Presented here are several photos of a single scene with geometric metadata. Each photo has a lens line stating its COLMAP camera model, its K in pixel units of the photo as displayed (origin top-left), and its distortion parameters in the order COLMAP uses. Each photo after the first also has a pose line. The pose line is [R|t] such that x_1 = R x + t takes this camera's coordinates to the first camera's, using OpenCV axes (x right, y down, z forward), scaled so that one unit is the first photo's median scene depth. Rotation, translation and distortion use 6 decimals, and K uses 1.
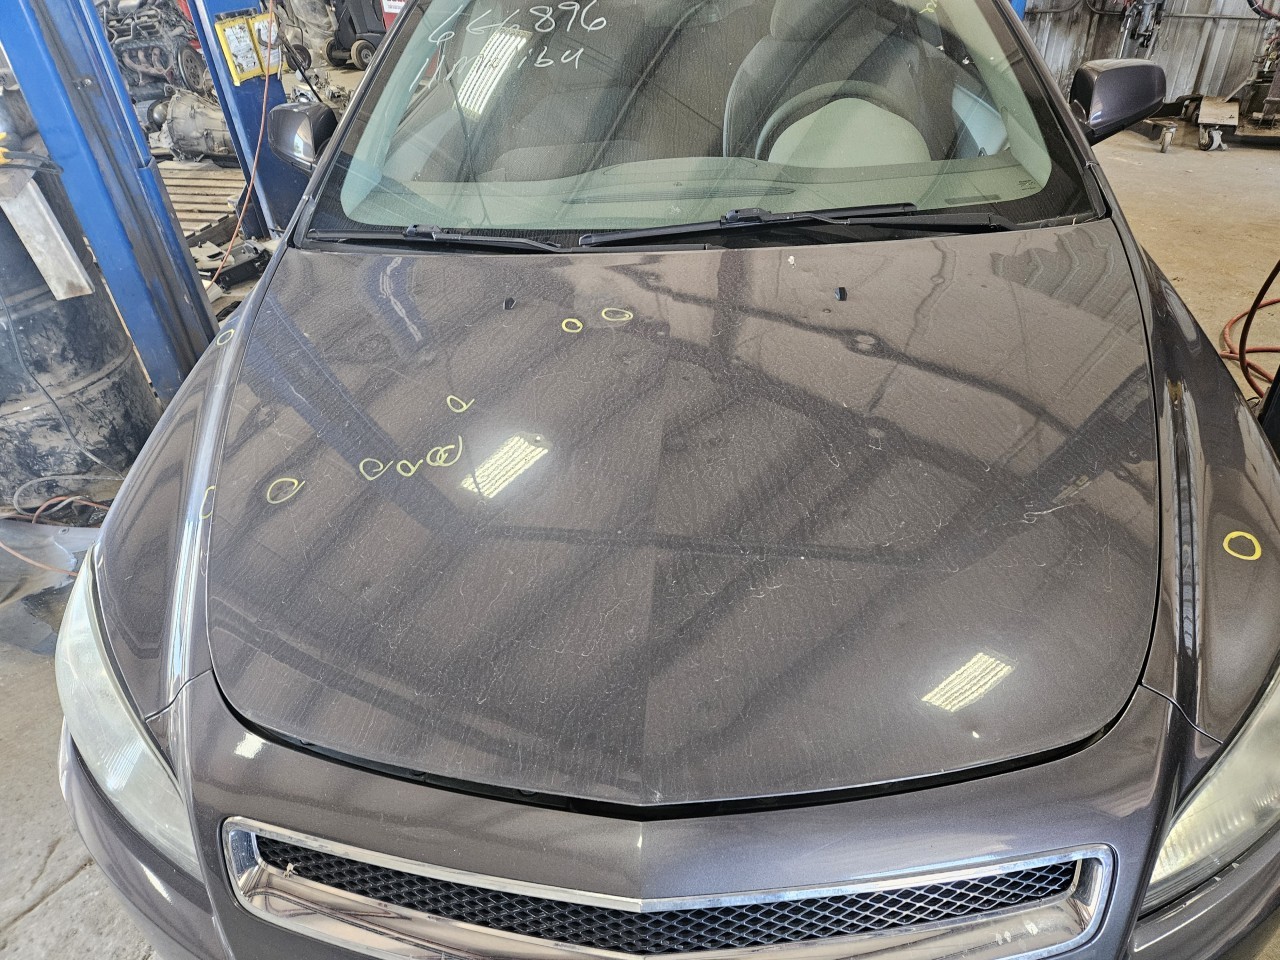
lens RADIAL K [[867.1, 0, 641.1], [0, 867.1, 488.2], [0, 0, 1]] dist [0.047689, -0.039775]
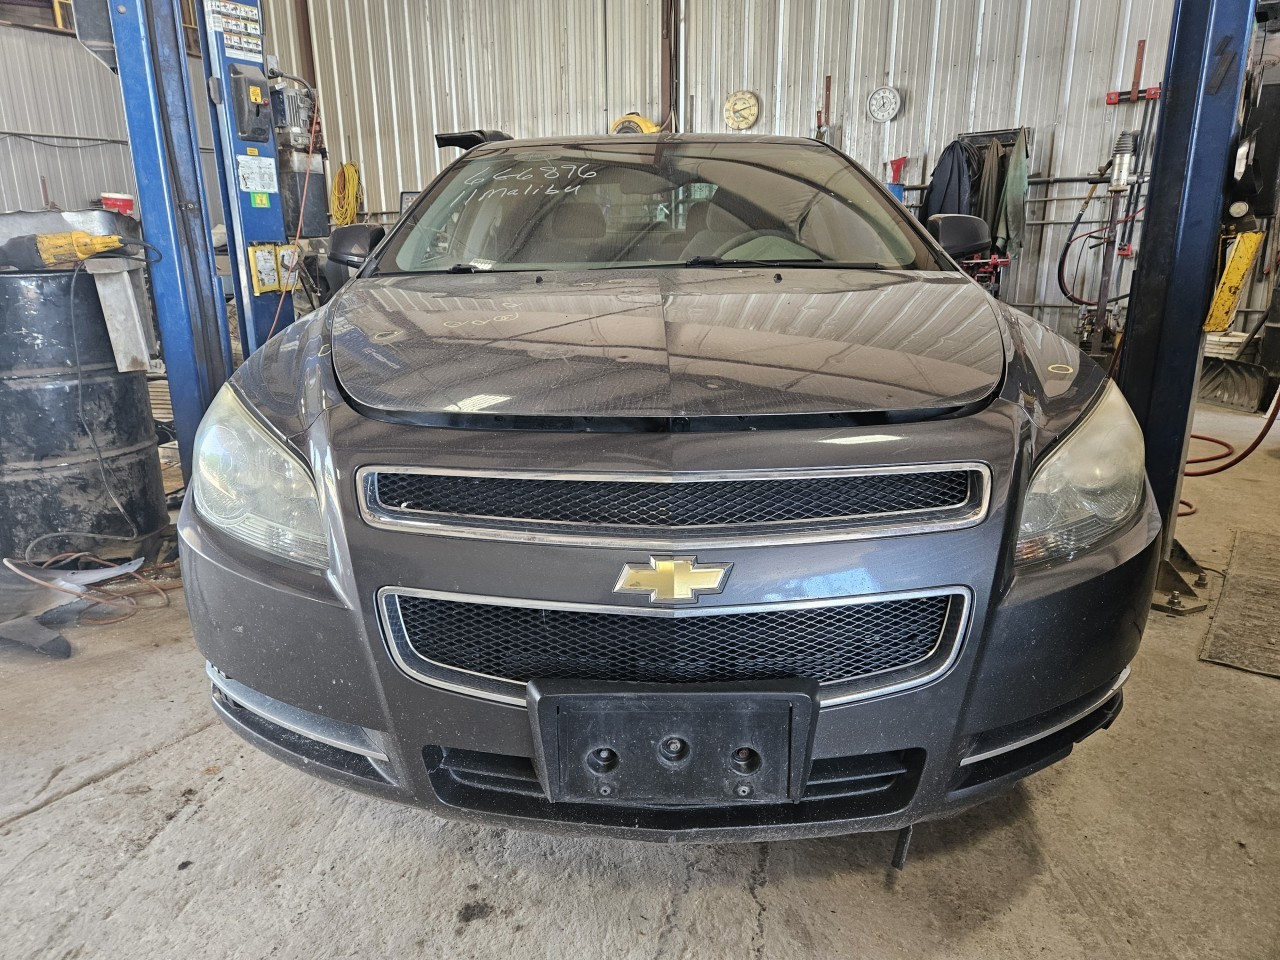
lens RADIAL K [[867.1, 0, 633.1], [0, 867.1, 481.3], [0, 0, 1]] dist [0.047689, -0.039775]
pose [[0.996597, 0.028625, 0.077304, -0.057196], [0.000353, 0.936280, -0.351255, 0.318058], [-0.082432, 0.350087, 0.933083, -0.101551]]
